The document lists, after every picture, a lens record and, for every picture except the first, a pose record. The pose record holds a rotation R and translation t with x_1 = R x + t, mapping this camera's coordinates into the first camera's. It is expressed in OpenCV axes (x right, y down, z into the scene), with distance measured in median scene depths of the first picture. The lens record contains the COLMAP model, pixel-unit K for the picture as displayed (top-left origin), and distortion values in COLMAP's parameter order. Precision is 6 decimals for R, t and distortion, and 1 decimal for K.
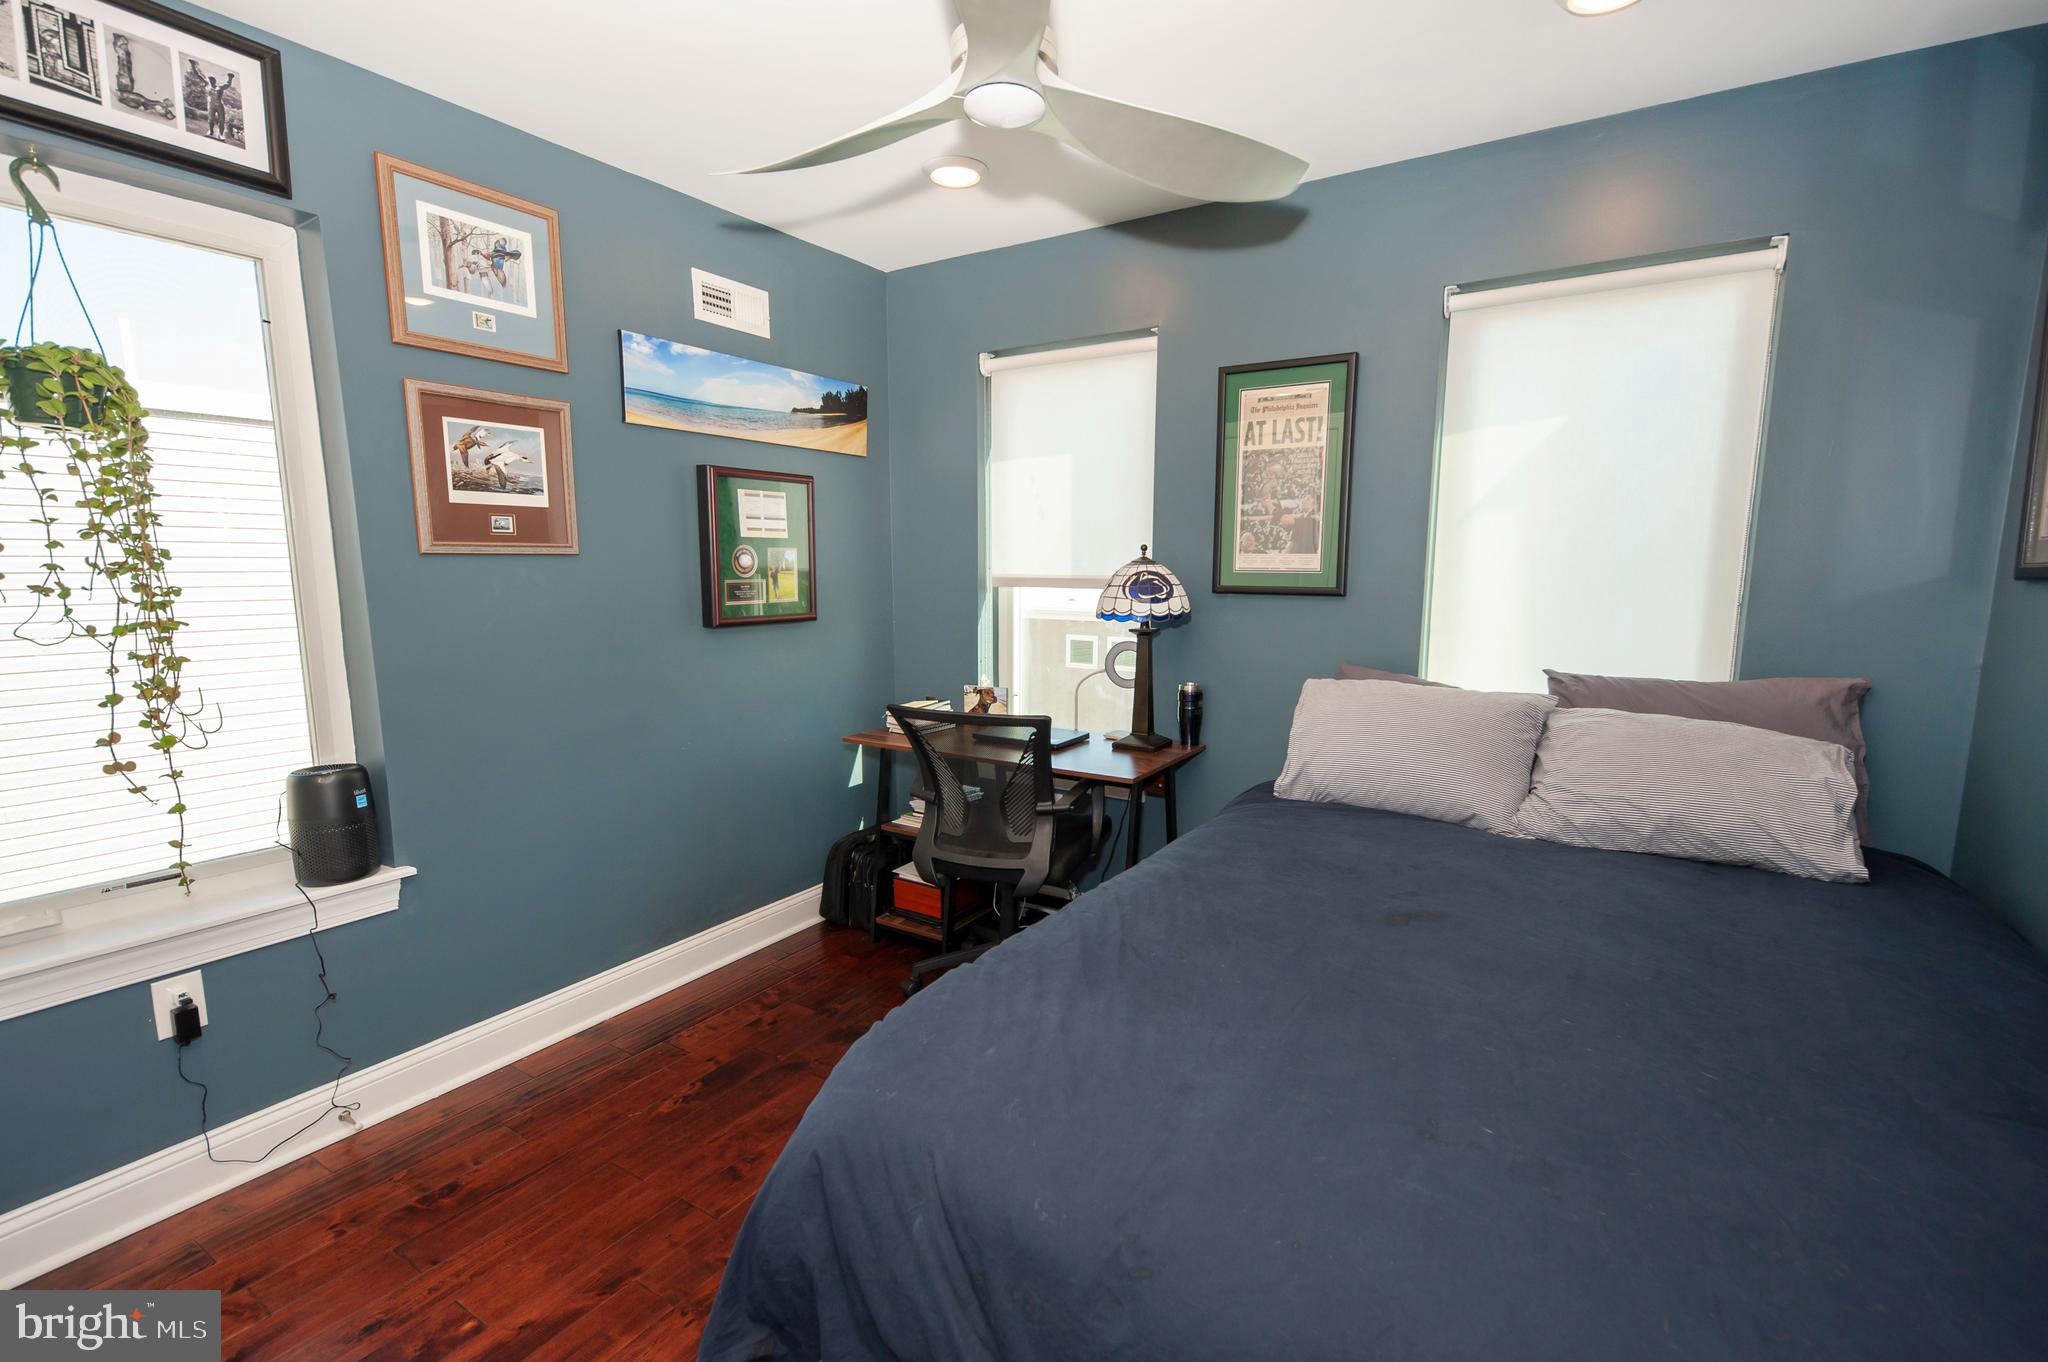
lens RADIAL K [[928.4, 0, 1032.0], [0, 928.4, 688.1], [0, 0, 1]] dist [0.029660, -0.003552]
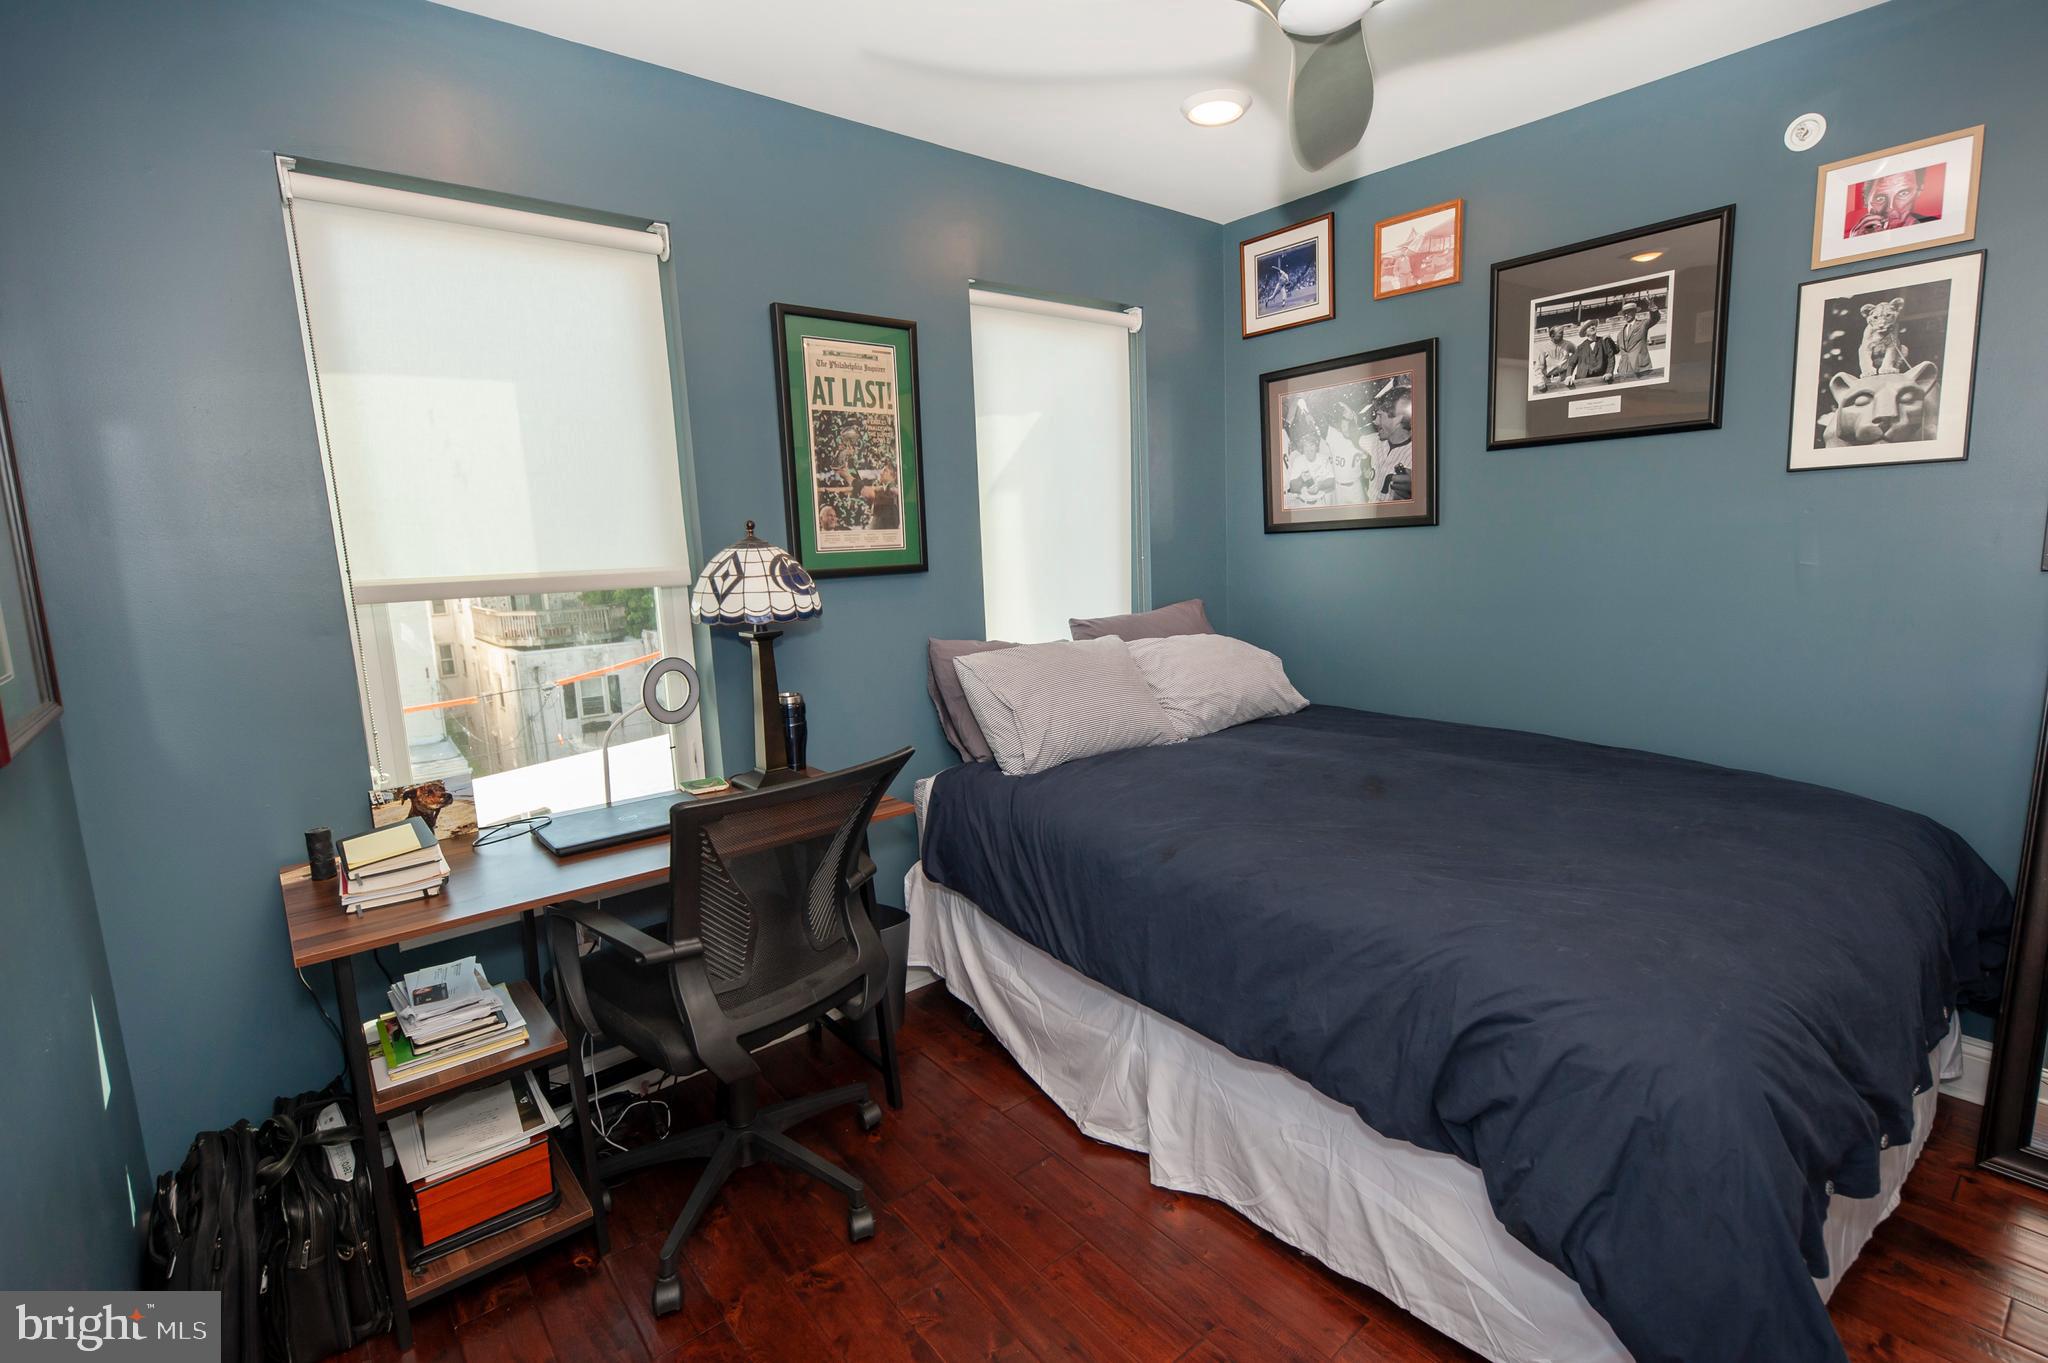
lens RADIAL K [[928.4, 0, 1026.7], [0, 928.4, 669.9], [0, 0, 1]] dist [0.029660, -0.003552]
pose [[0.332287, -0.155735, 0.930232, -0.542745], [0.170068, 0.980001, 0.103317, -0.078431], [-0.927719, 0.123871, 0.352128, 0.558379]]
